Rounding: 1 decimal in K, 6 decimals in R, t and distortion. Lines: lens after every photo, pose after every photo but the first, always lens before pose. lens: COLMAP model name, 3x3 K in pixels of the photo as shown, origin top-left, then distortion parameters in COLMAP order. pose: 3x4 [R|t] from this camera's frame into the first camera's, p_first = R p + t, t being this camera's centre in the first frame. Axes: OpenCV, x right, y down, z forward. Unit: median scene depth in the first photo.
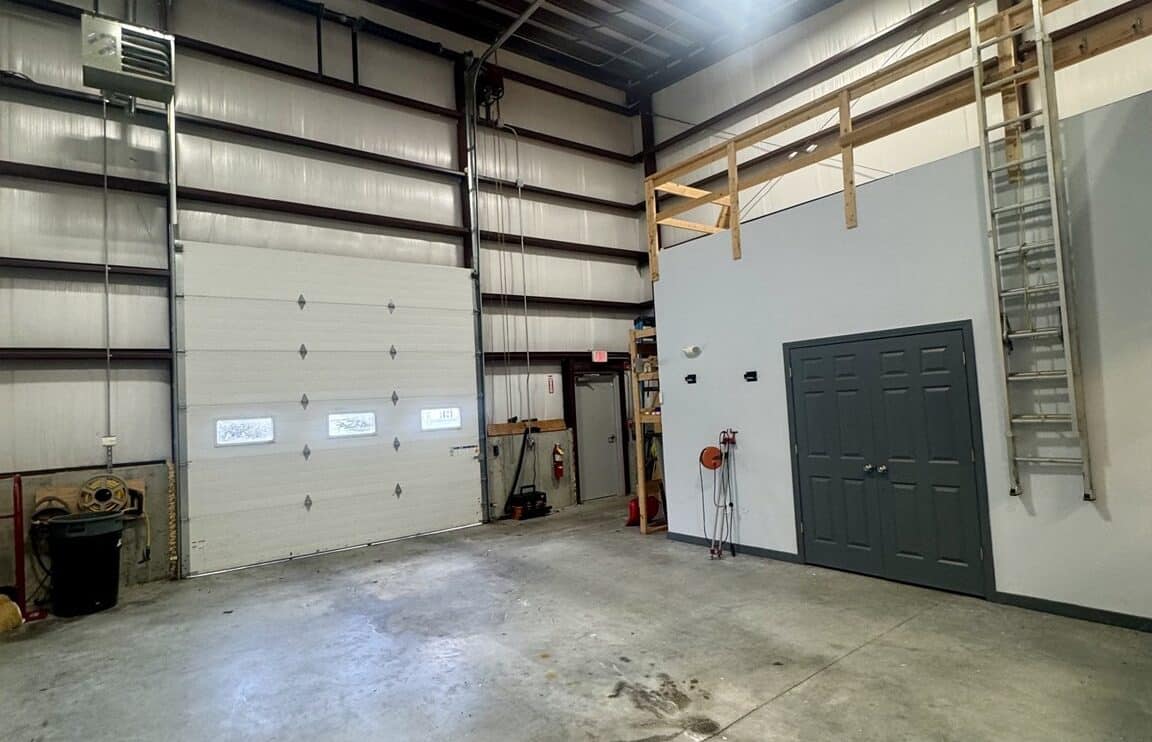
lens RADIAL K [[612.3, 0, 579.6], [0, 612.3, 373.8], [0, 0, 1]] dist [-0.003816, 0.000613]
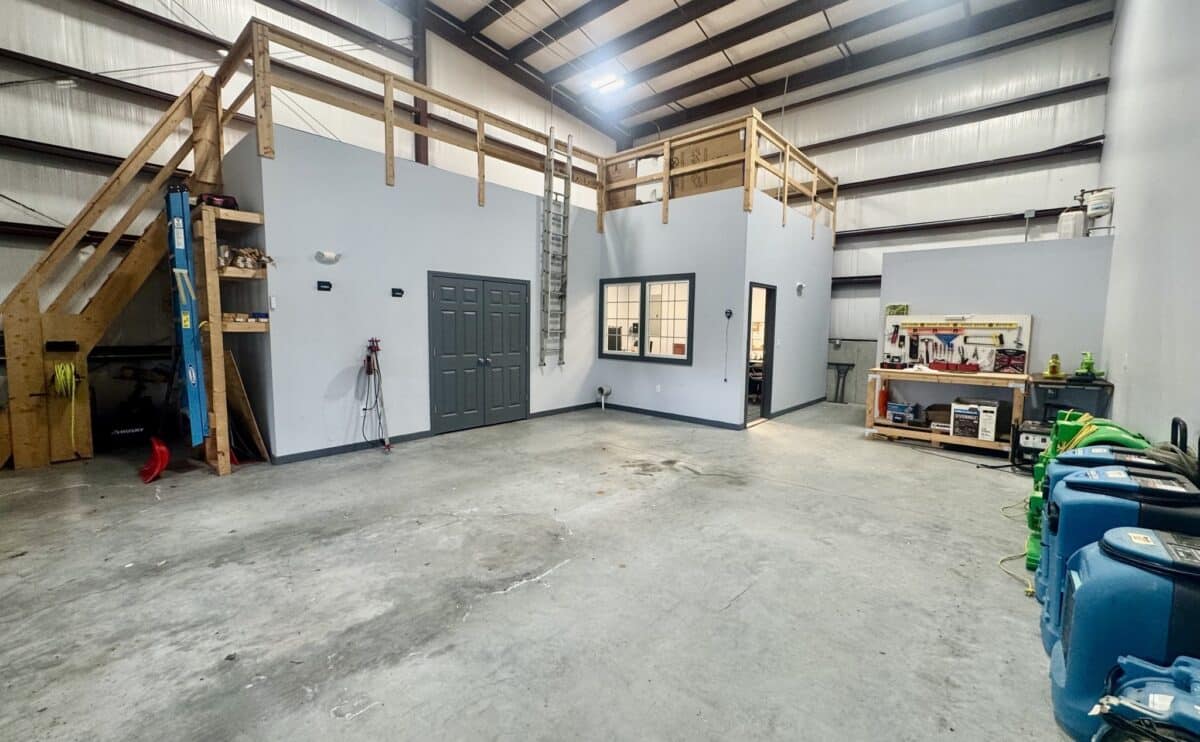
lens RADIAL K [[478.2, 0, 600.0], [0, 478.2, 371.0], [0, 0, 1]] dist [-0.002985, -0.000030]
pose [[-0.190022, -0.043067, 0.980835, -0.725109], [-0.048247, 0.998240, 0.034484, 0.108336], [-0.980594, -0.040770, -0.191765, 0.821782]]
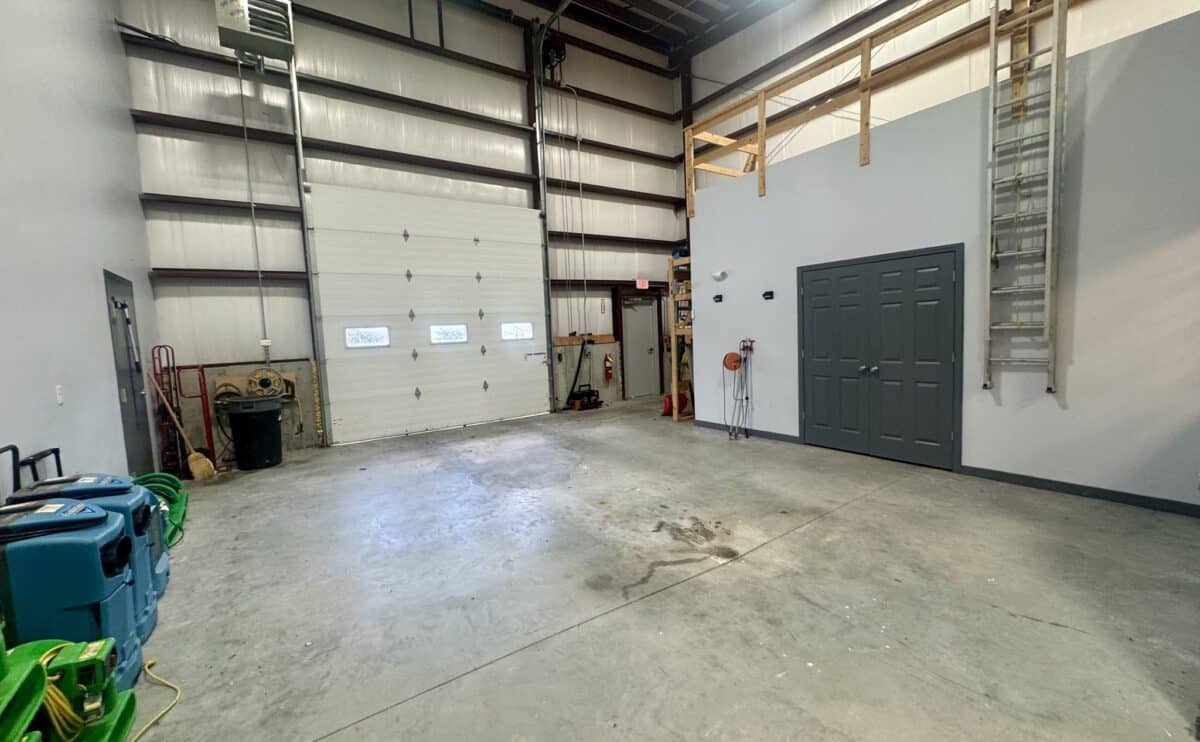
lens RADIAL K [[478.2, 0, 600.0], [0, 478.2, 371.0], [0, 0, 1]] dist [-0.002985, -0.000030]
pose [[0.998913, 0.013884, -0.044495, -0.013113], [-0.007859, 0.991108, 0.132827, 0.031403], [0.045943, -0.132333, 0.990140, 0.017701]]
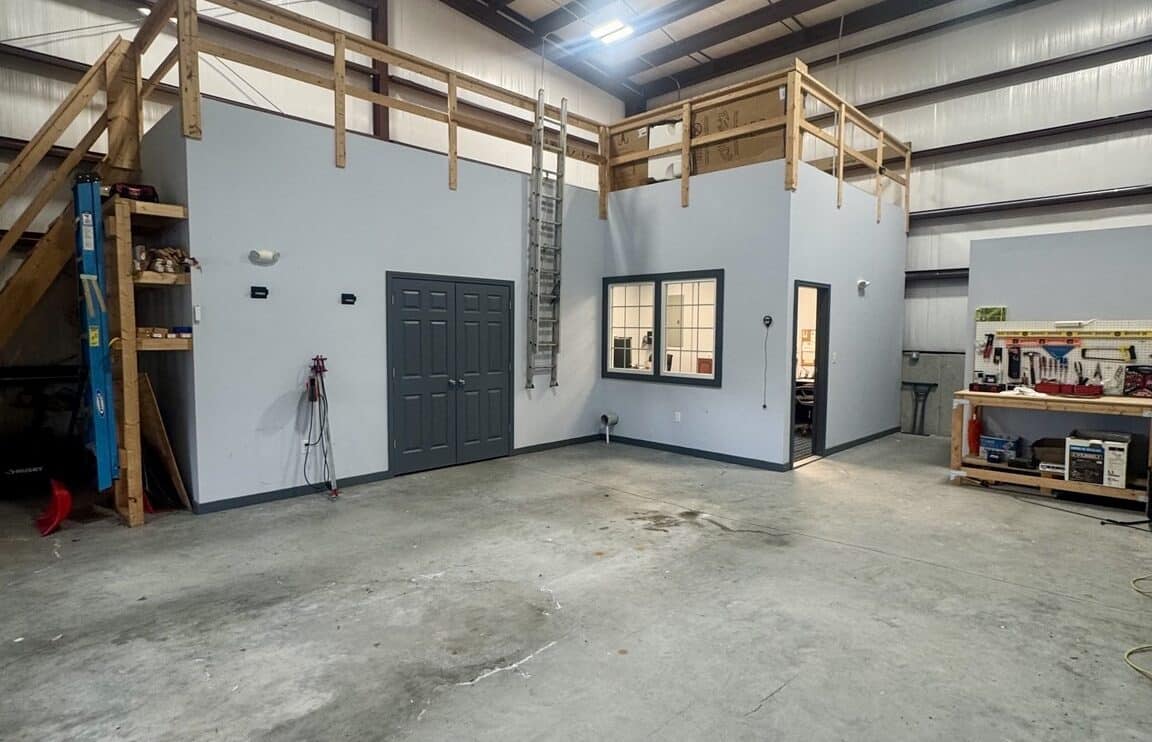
lens RADIAL K [[612.3, 0, 579.6], [0, 612.3, 373.8], [0, 0, 1]] dist [-0.003816, 0.000613]
pose [[-0.142996, -0.016231, 0.989590, -0.733154], [-0.044016, 0.998981, 0.010024, 0.098469], [-0.988744, -0.042125, -0.143565, 0.810911]]
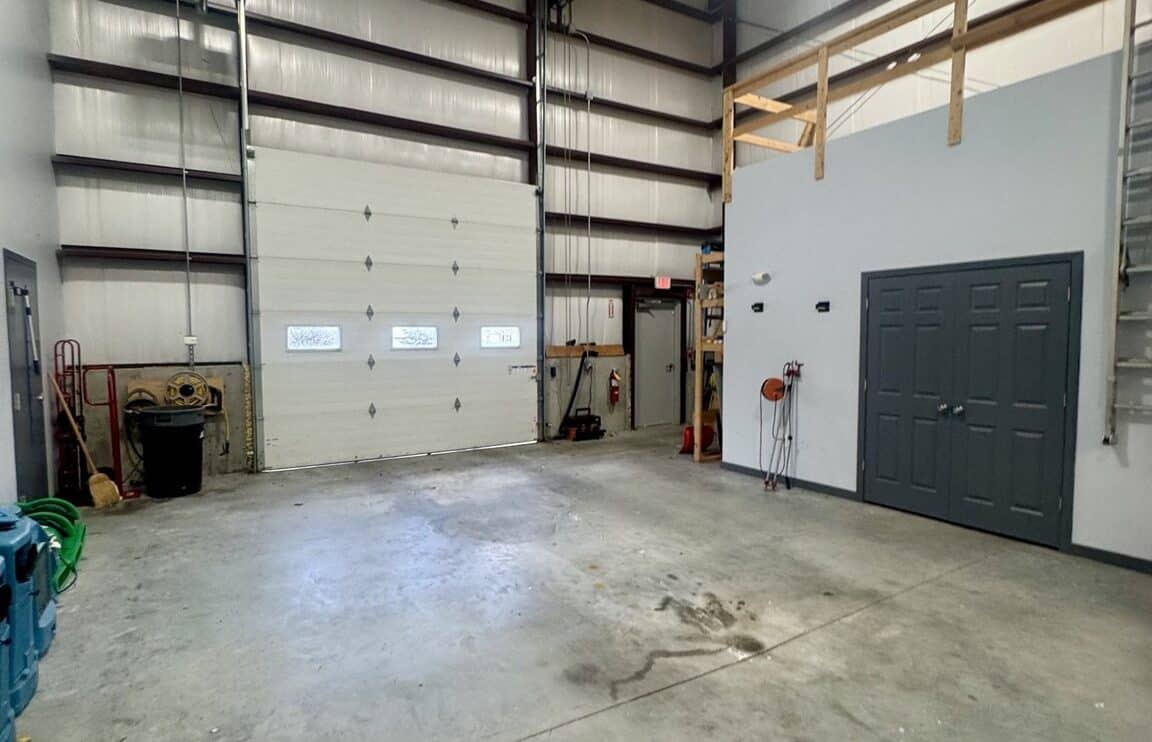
lens RADIAL K [[612.3, 0, 579.6], [0, 612.3, 373.8], [0, 0, 1]] dist [-0.003816, 0.000613]
pose [[0.994299, 0.056087, -0.090681, -0.003527], [-0.045503, 0.992341, 0.114840, 0.016704], [0.096428, -0.110059, 0.989236, 0.015089]]
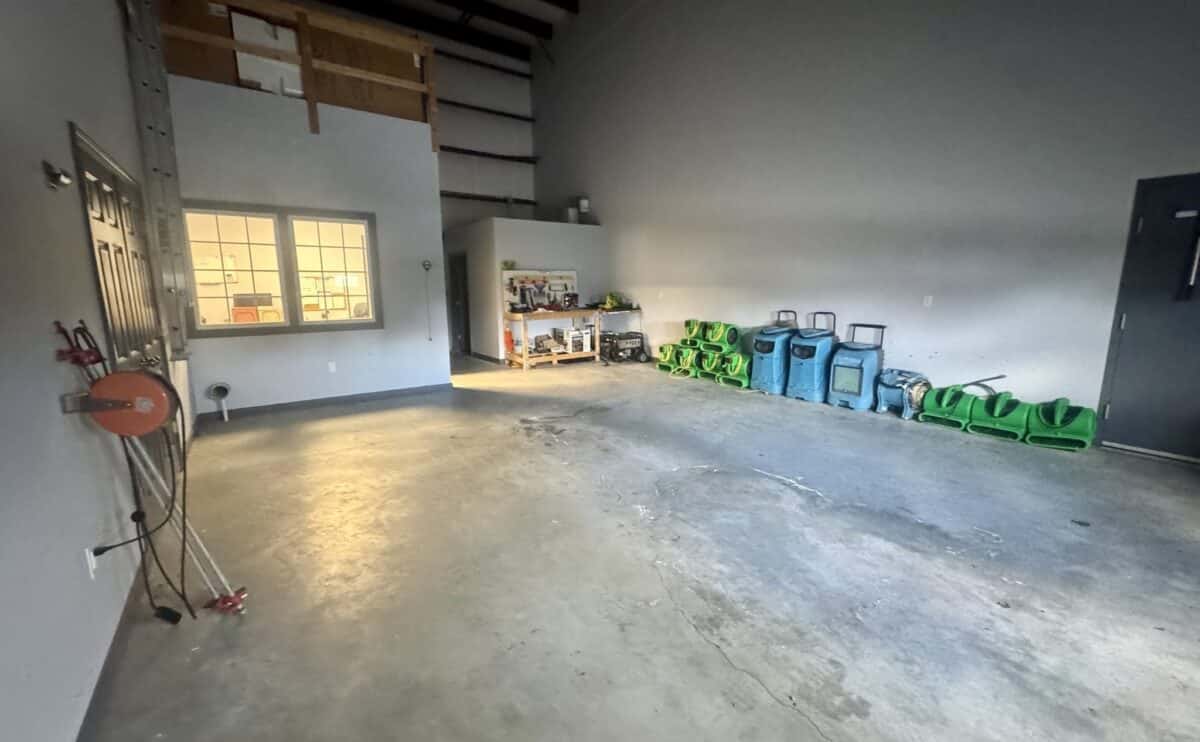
lens RADIAL K [[478.2, 0, 600.0], [0, 478.2, 371.0], [0, 0, 1]] dist [-0.002985, -0.000030]
pose [[-0.997934, 0.054598, 0.033861, -0.058884], [0.058602, 0.989585, 0.131484, 0.107616], [-0.026330, 0.133196, -0.990740, 1.348409]]
